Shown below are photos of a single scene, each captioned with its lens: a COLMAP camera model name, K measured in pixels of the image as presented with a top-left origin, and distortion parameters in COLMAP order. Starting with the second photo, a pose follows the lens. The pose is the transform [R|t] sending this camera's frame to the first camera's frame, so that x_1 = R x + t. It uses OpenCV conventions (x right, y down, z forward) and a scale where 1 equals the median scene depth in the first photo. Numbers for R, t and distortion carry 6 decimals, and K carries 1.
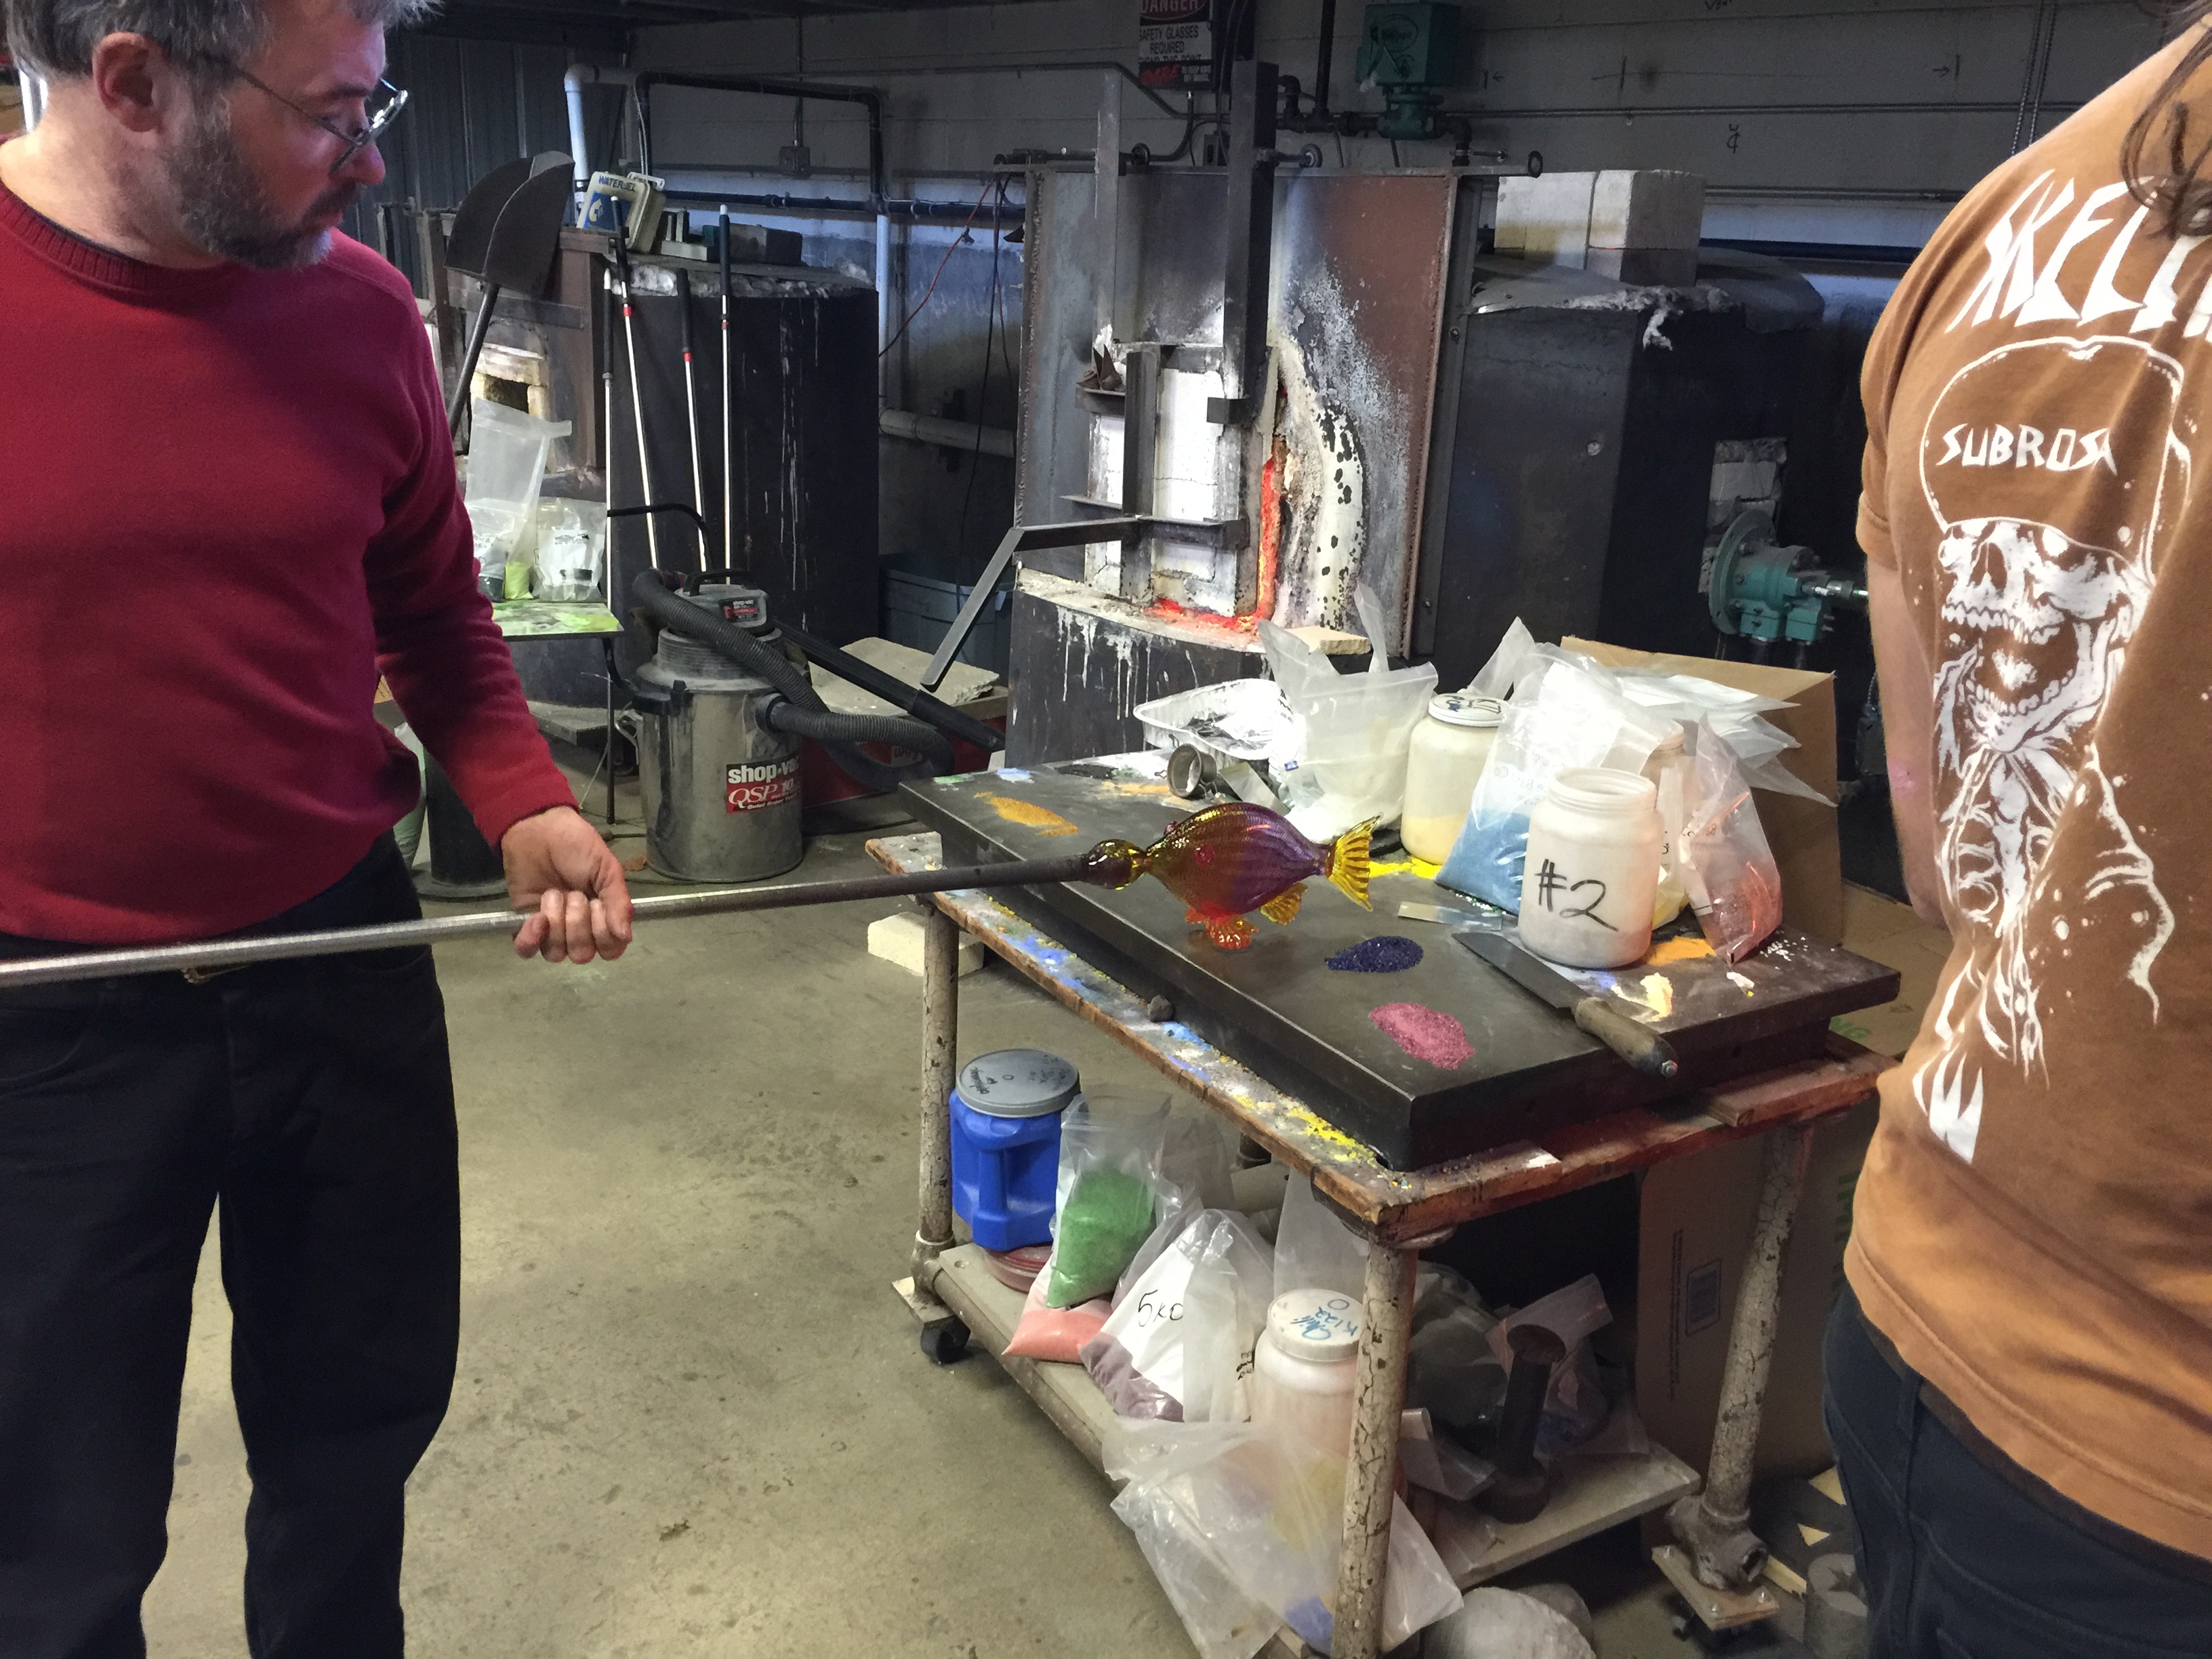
lens RADIAL K [[1885.2, 0, 1109.1], [0, 1885.2, 804.4], [0, 0, 1]] dist [0.079959, -0.103729]
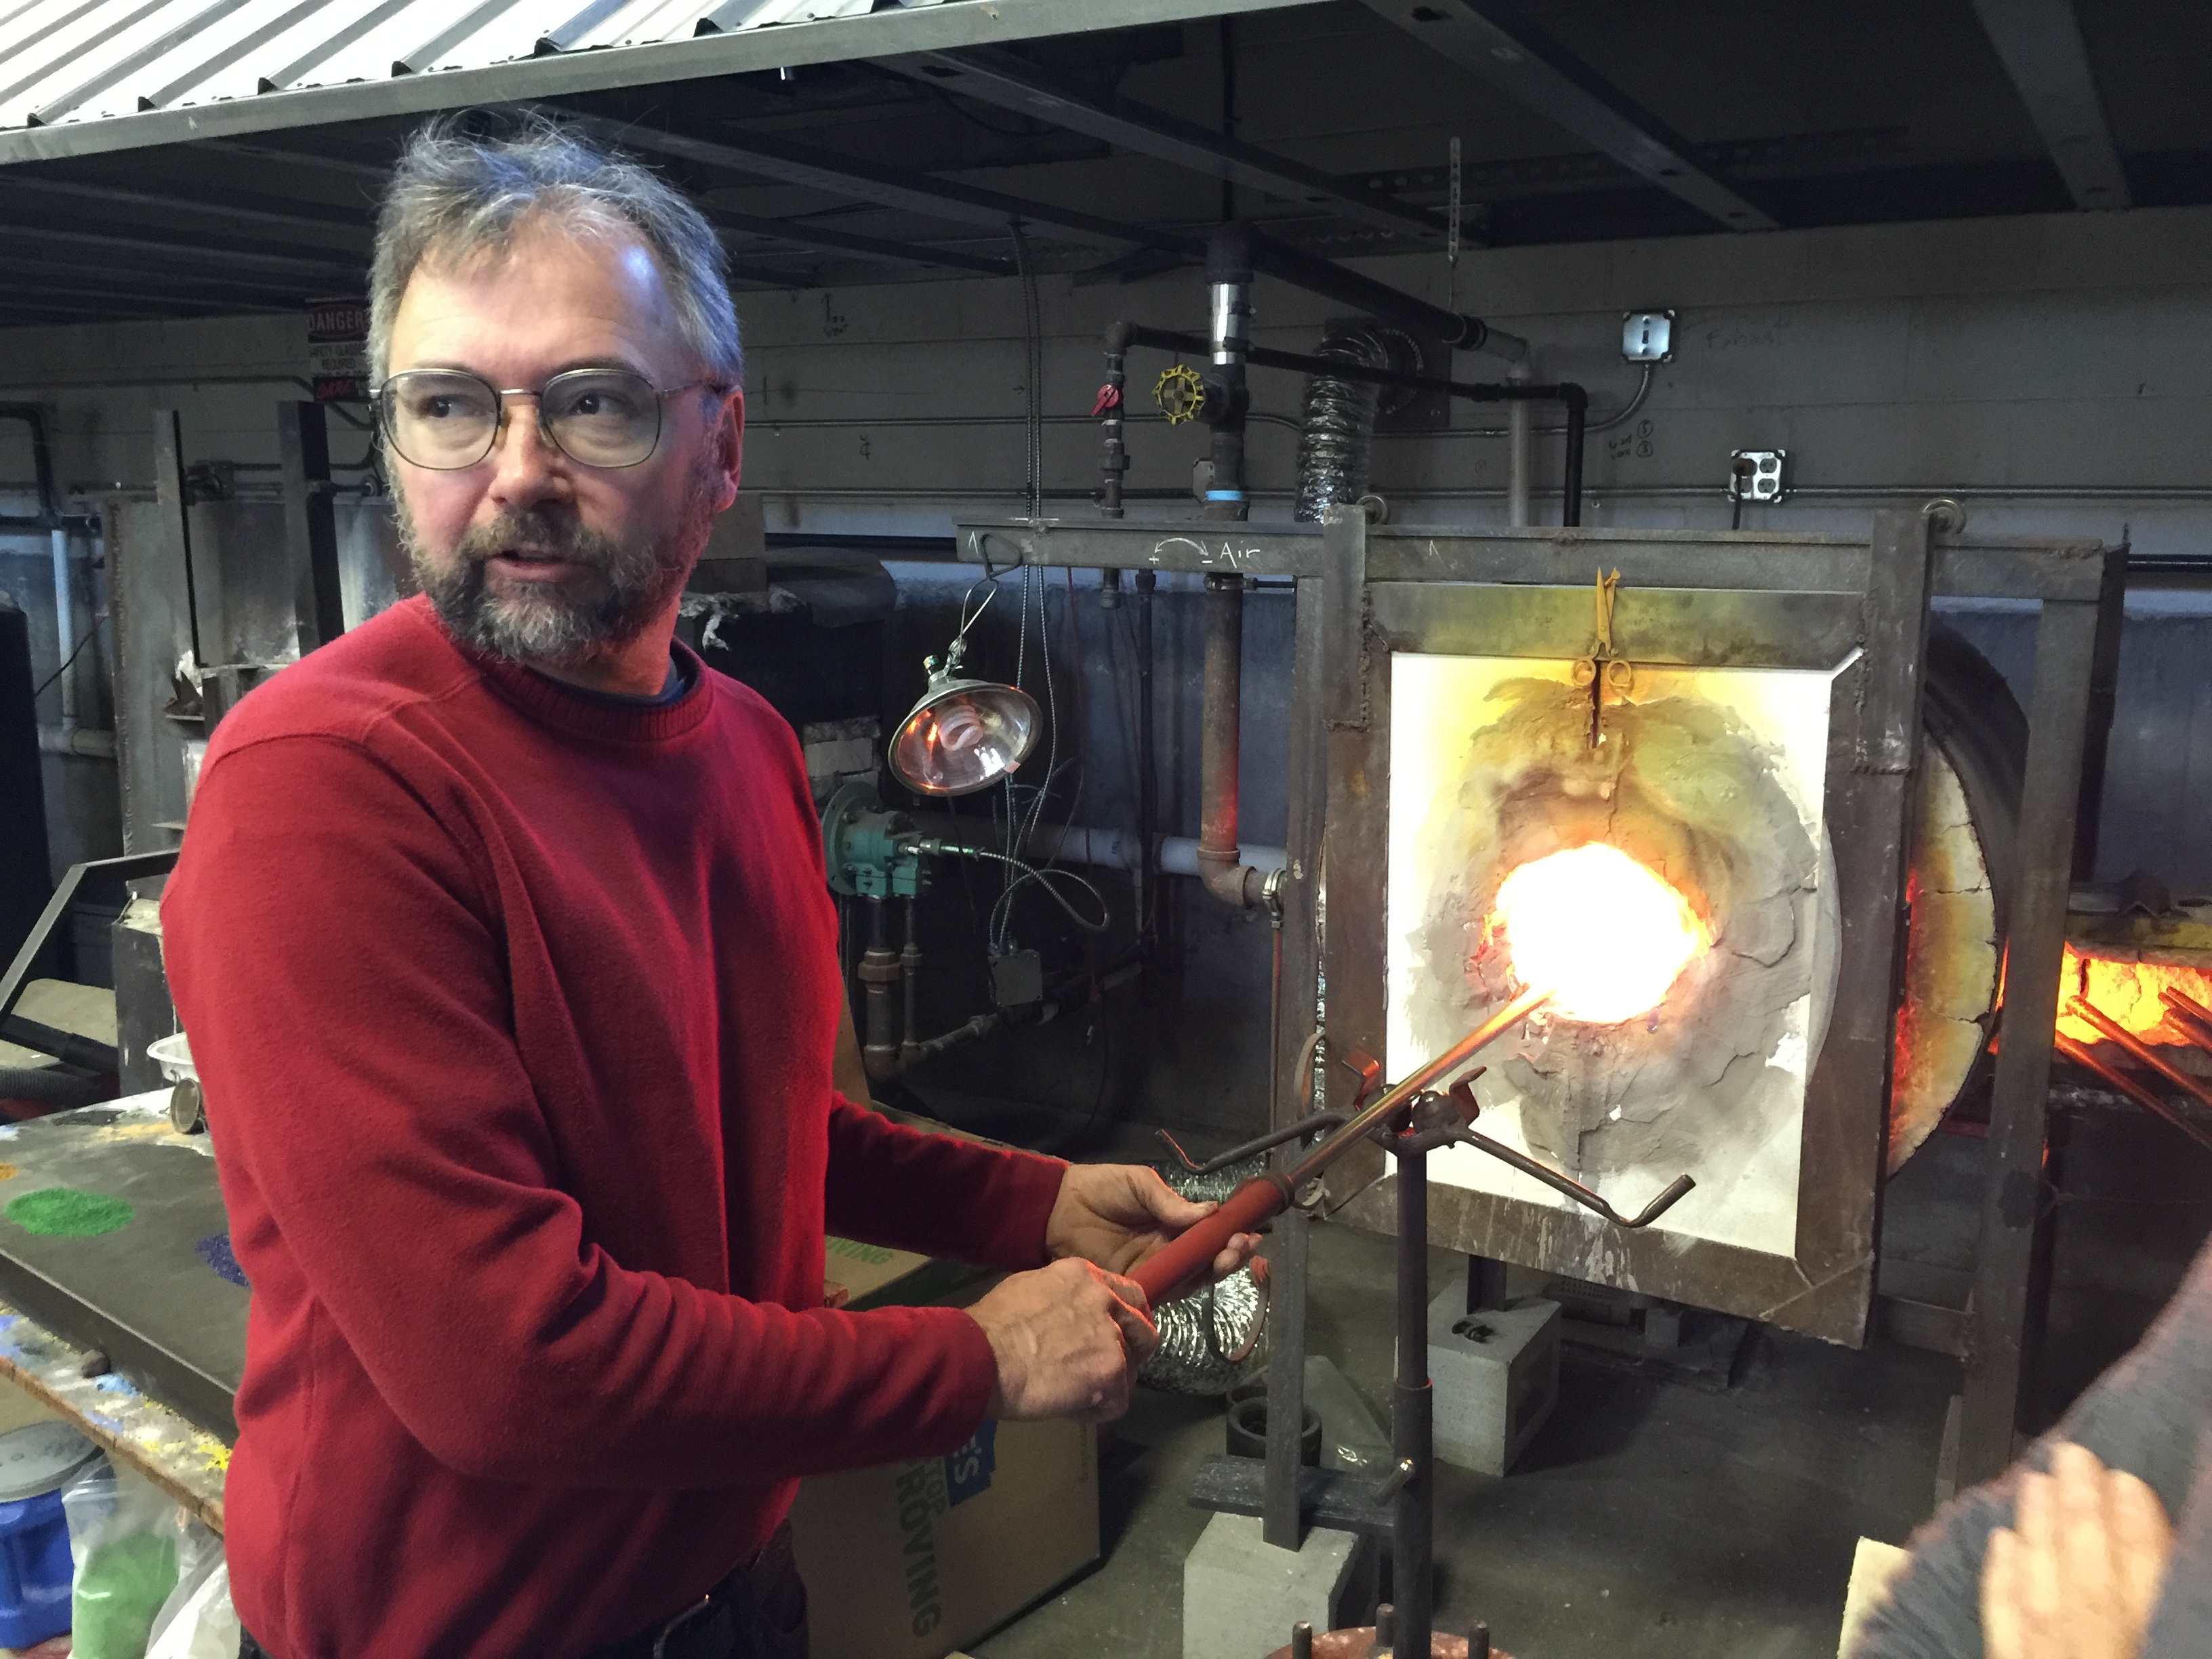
lens RADIAL K [[1885.2, 0, 1116.8], [0, 1885.2, 818.4], [0, 0, 1]] dist [0.079959, -0.103729]
pose [[0.944723, -0.089499, 0.315418, 0.146260], [0.129026, 0.985883, -0.106710, 0.002730], [-0.301415, 0.141508, 0.942934, -0.081933]]
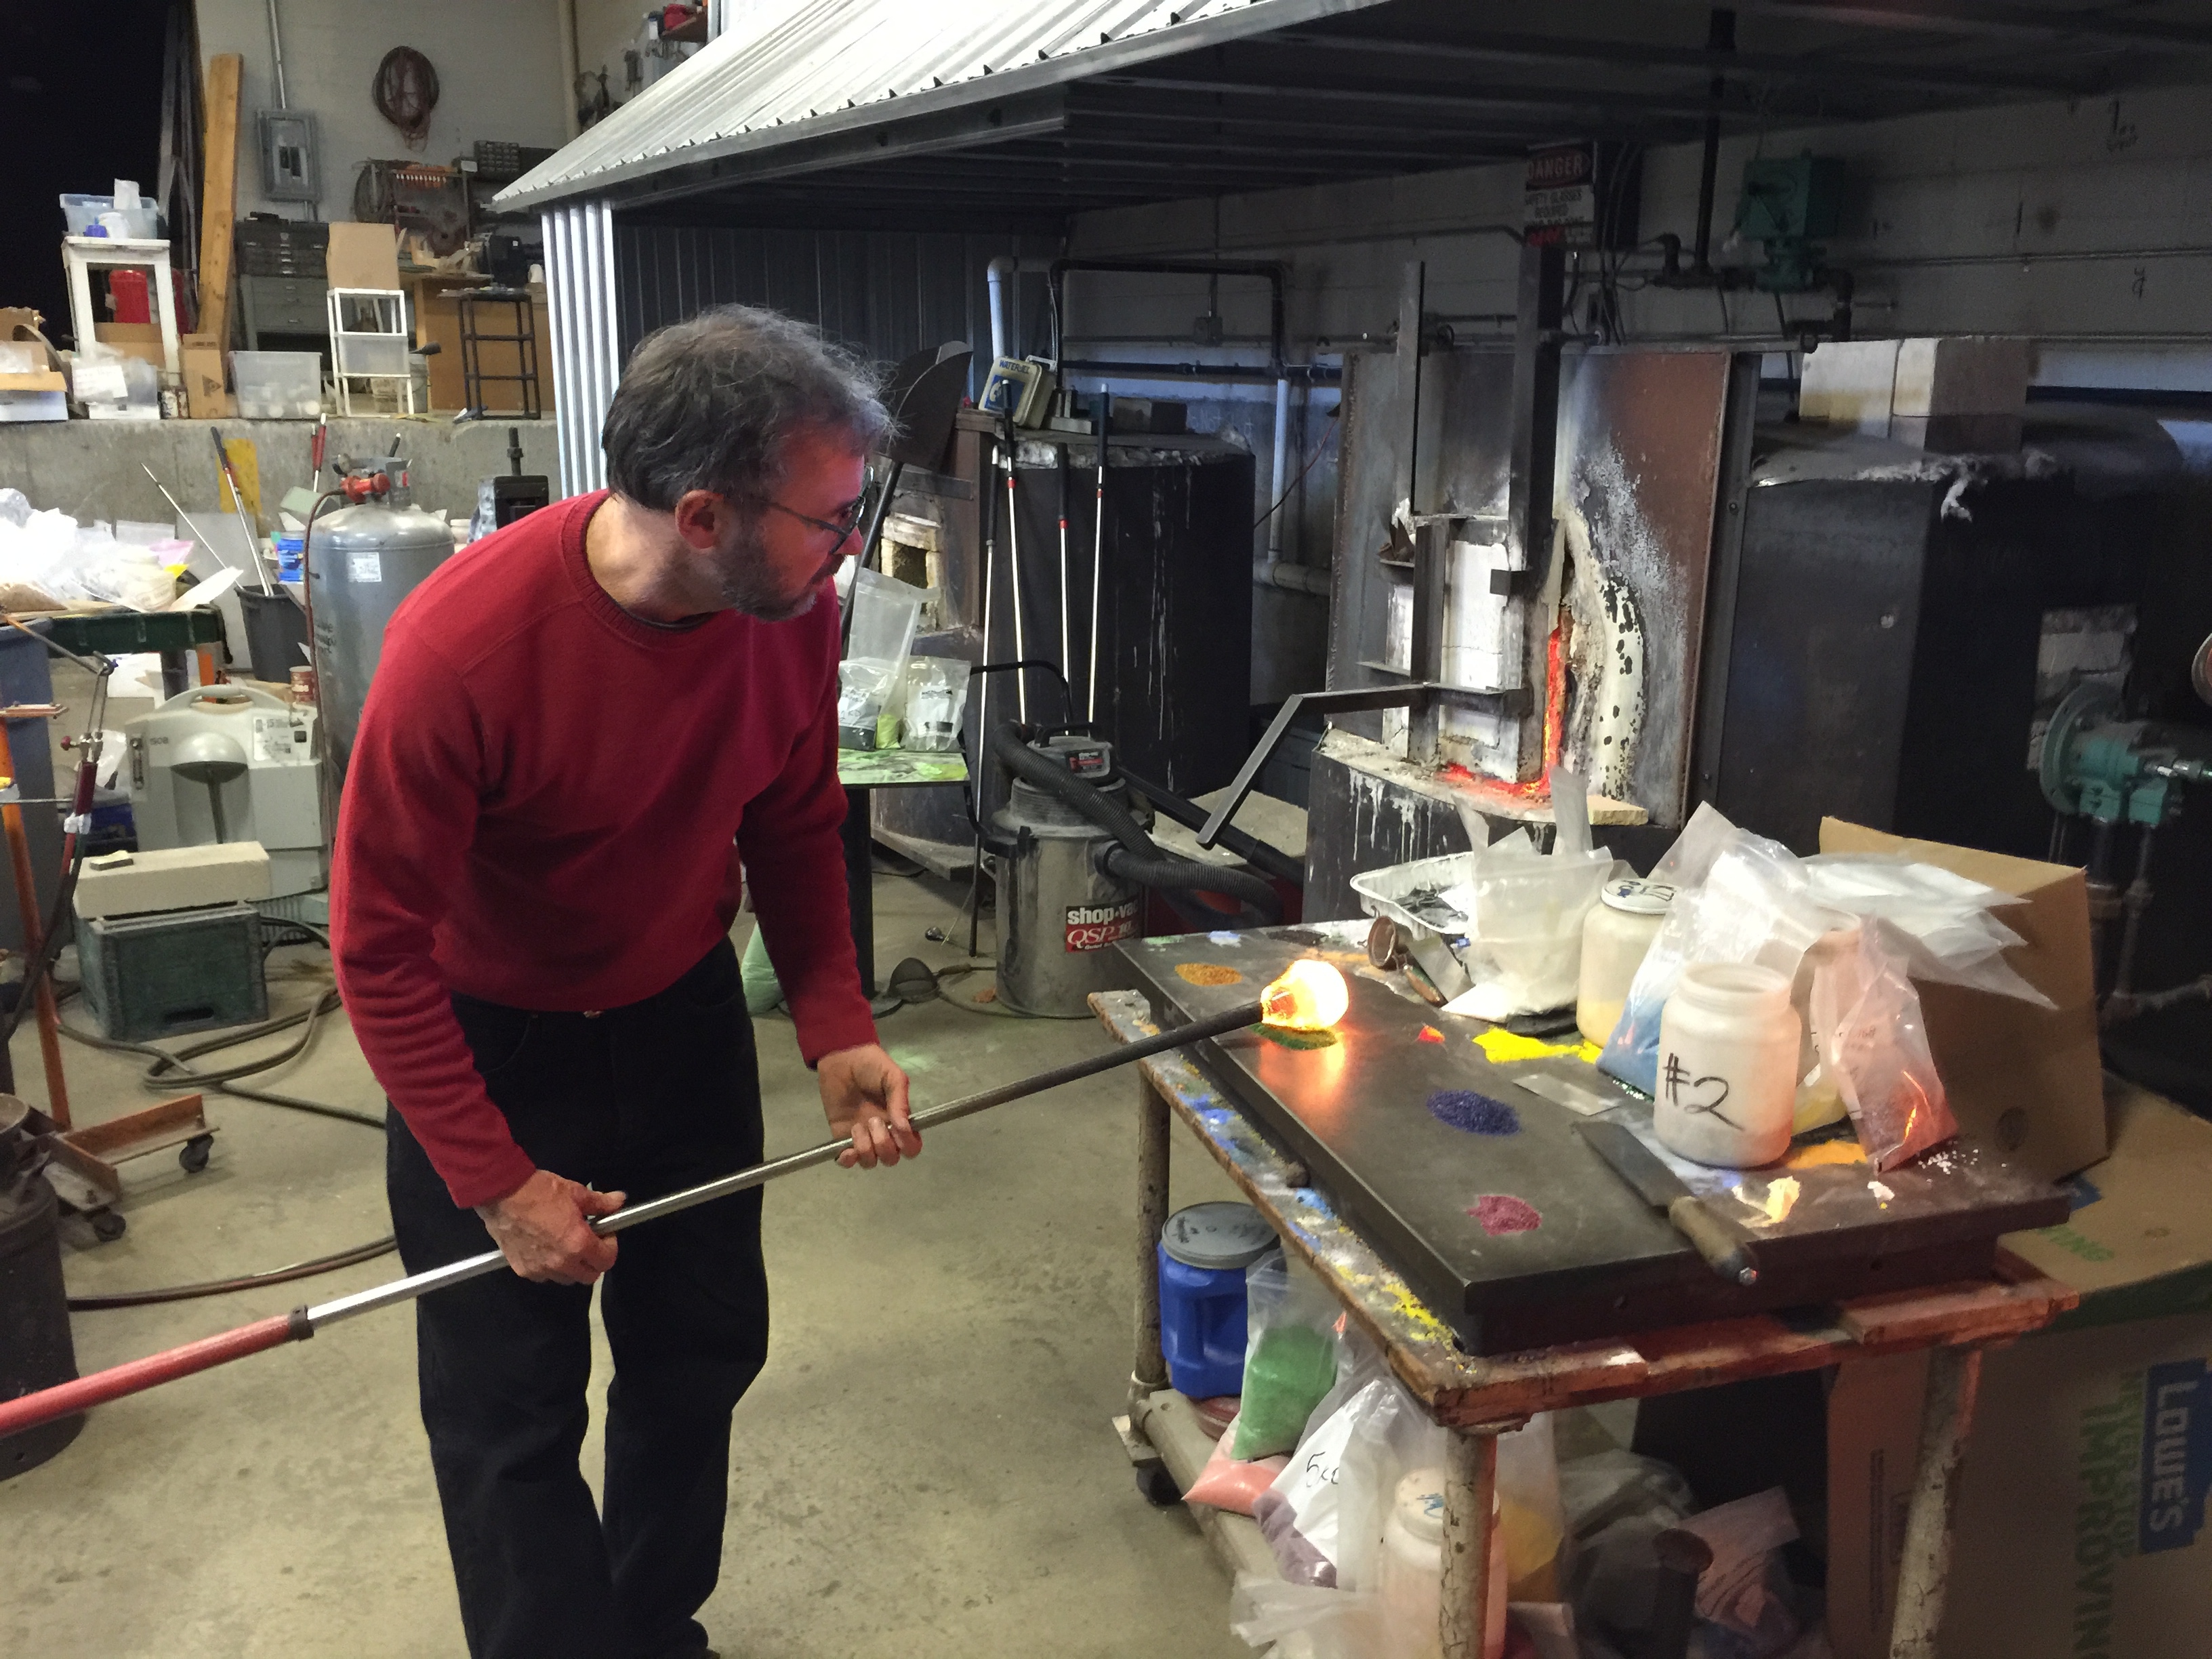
lens RADIAL K [[1885.2, 0, 1113.5], [0, 1885.2, 826.7], [0, 0, 1]] dist [0.079959, -0.103729]
pose [[0.970104, 0.027821, -0.241089, 0.106526], [-0.041892, 0.997692, -0.053438, -0.014105], [0.239046, 0.061940, 0.969031, -0.027210]]
